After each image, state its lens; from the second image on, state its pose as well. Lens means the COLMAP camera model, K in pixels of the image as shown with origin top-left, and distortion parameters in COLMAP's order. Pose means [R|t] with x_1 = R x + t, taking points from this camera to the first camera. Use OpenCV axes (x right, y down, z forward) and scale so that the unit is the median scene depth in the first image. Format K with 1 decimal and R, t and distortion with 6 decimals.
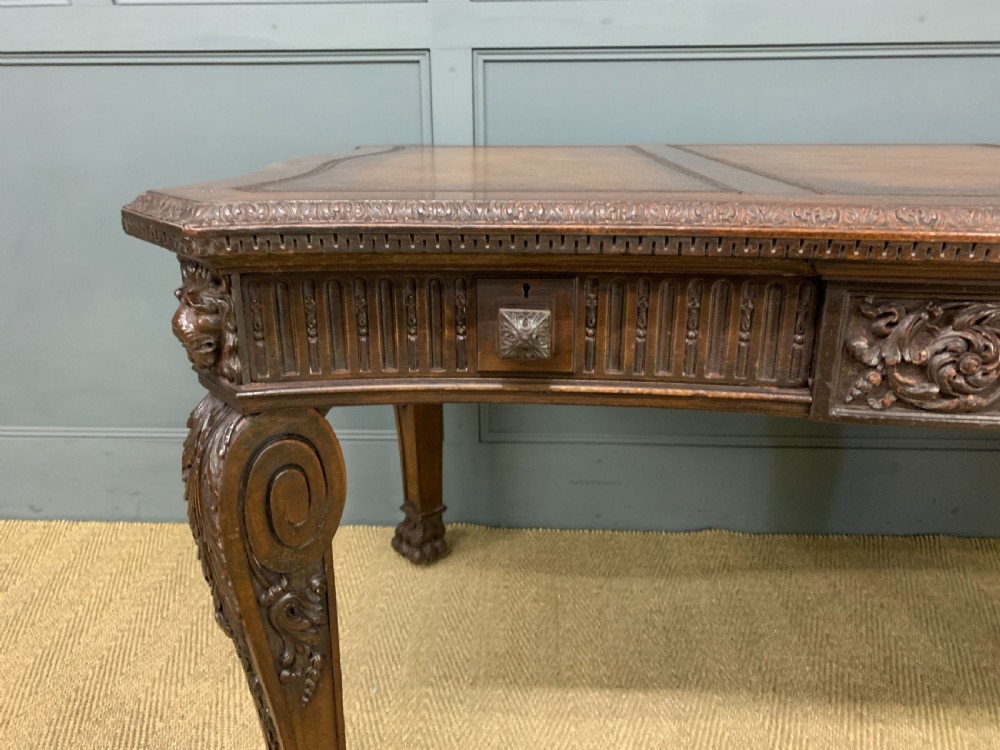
lens RADIAL K [[771.7, 0, 496.7], [0, 771.7, 371.2], [0, 0, 1]] dist [0.028159, -0.017917]
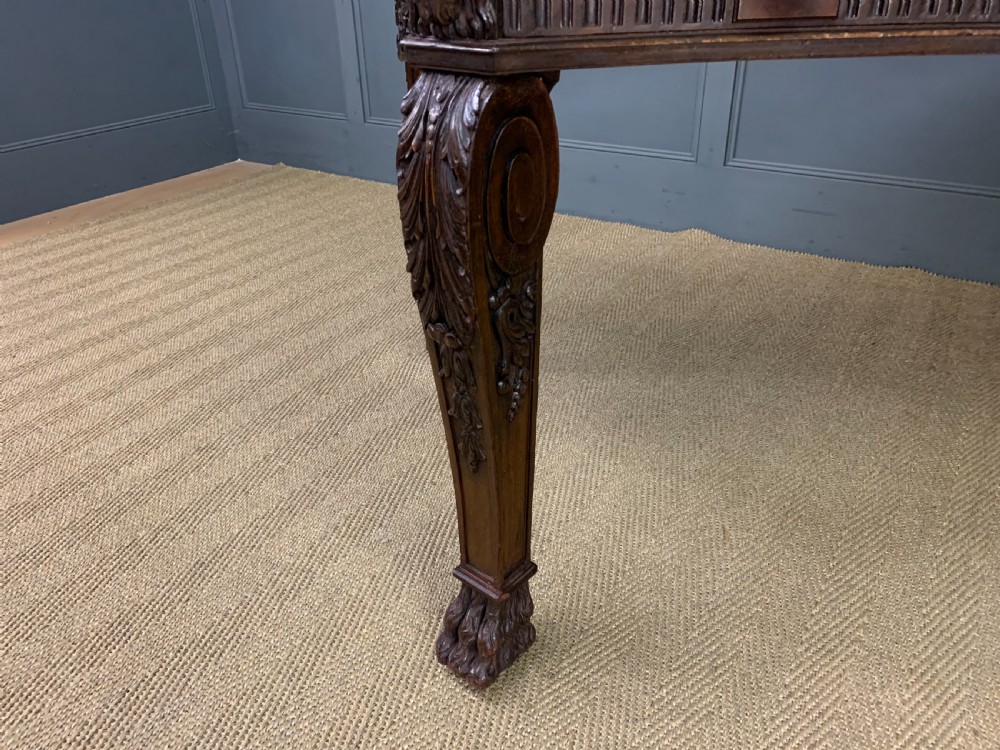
lens RADIAL K [[771.7, 0, 493.1], [0, 771.7, 372.4], [0, 0, 1]] dist [0.028159, -0.017917]
pose [[0.864097, 0.234716, -0.445247, 0.728522], [-0.154771, 0.965658, 0.208689, 0.517448], [0.478939, -0.111416, 0.870749, -0.822168]]
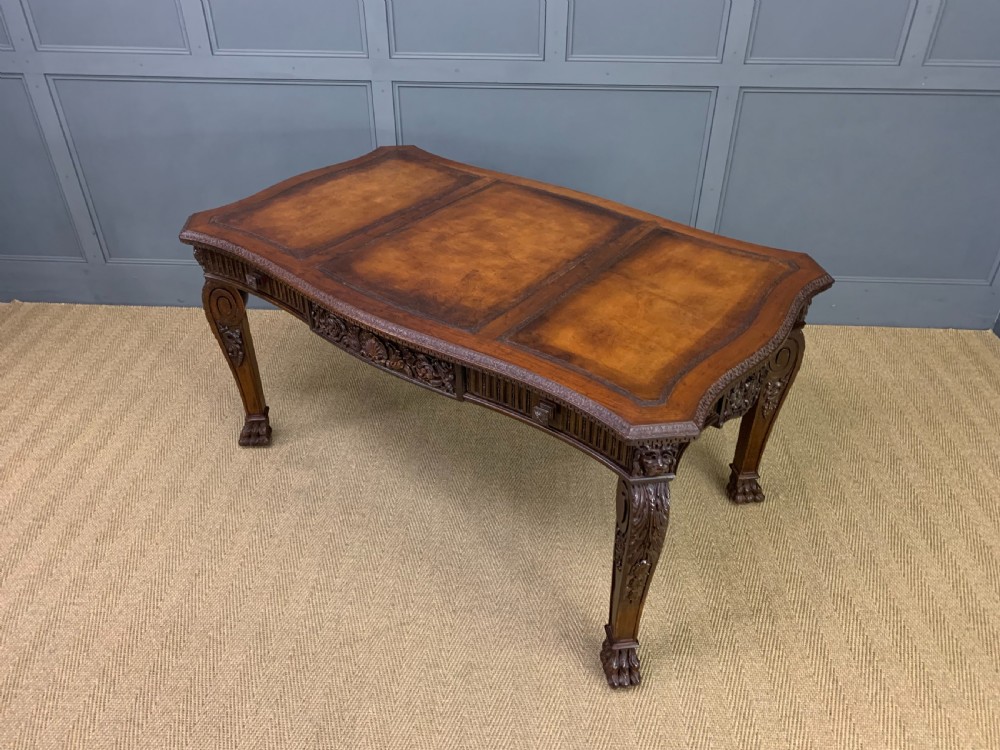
lens RADIAL K [[771.7, 0, 504.1], [0, 771.7, 371.9], [0, 0, 1]] dist [0.028159, -0.017917]
pose [[0.999842, 0.007666, 0.016048, 0.486636], [-0.011767, 0.961748, 0.273682, -0.502256], [-0.013336, -0.273827, 0.961686, -2.414896]]
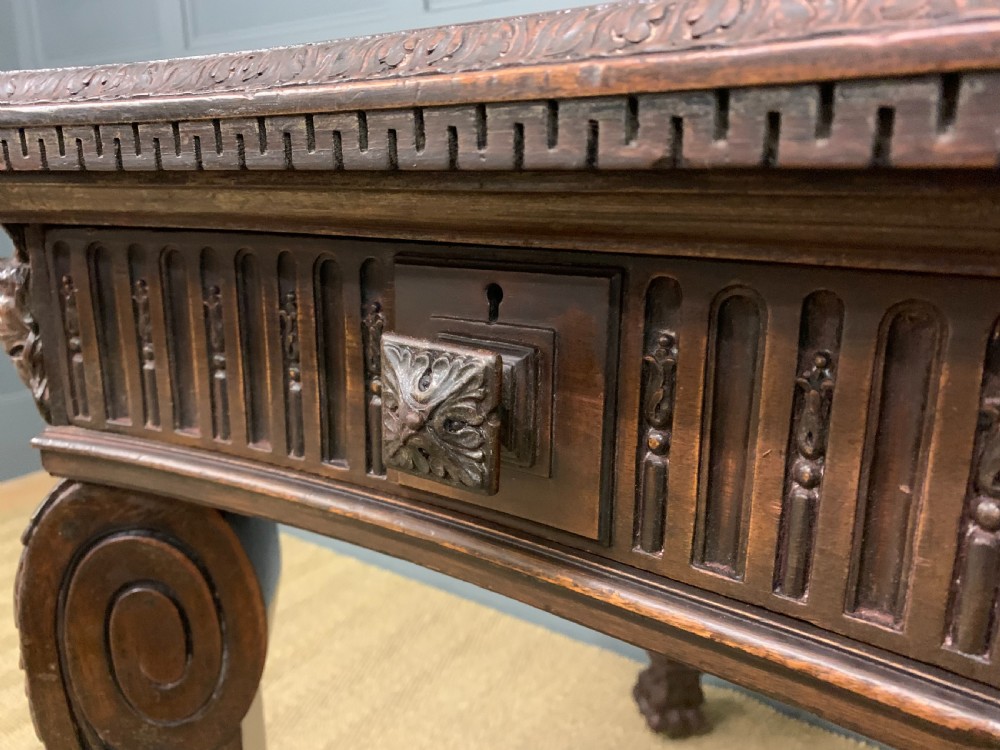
lens RADIAL K [[771.7, 0, 486.1], [0, 771.7, 373.6], [0, 0, 1]] dist [0.028159, -0.017917]
pose [[0.848173, 0.127515, -0.514142, 0.211248], [-0.173698, 0.983880, -0.042528, -0.047069], [0.500431, 0.125377, 0.856650, 0.604677]]
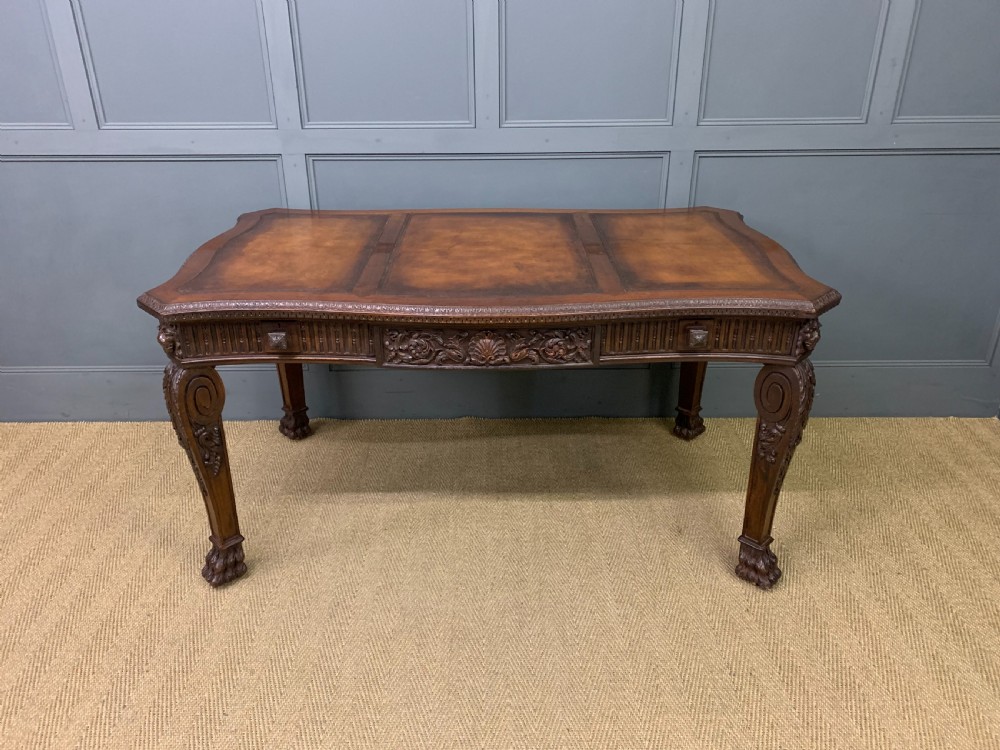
lens RADIAL K [[771.7, 0, 495.2], [0, 771.7, 373.9], [0, 0, 1]] dist [0.028159, -0.017917]
pose [[0.998542, -0.020991, 0.049738, 0.638141], [0.015272, 0.993512, 0.112694, -0.217057], [-0.051781, -0.111770, 0.992384, -1.792043]]
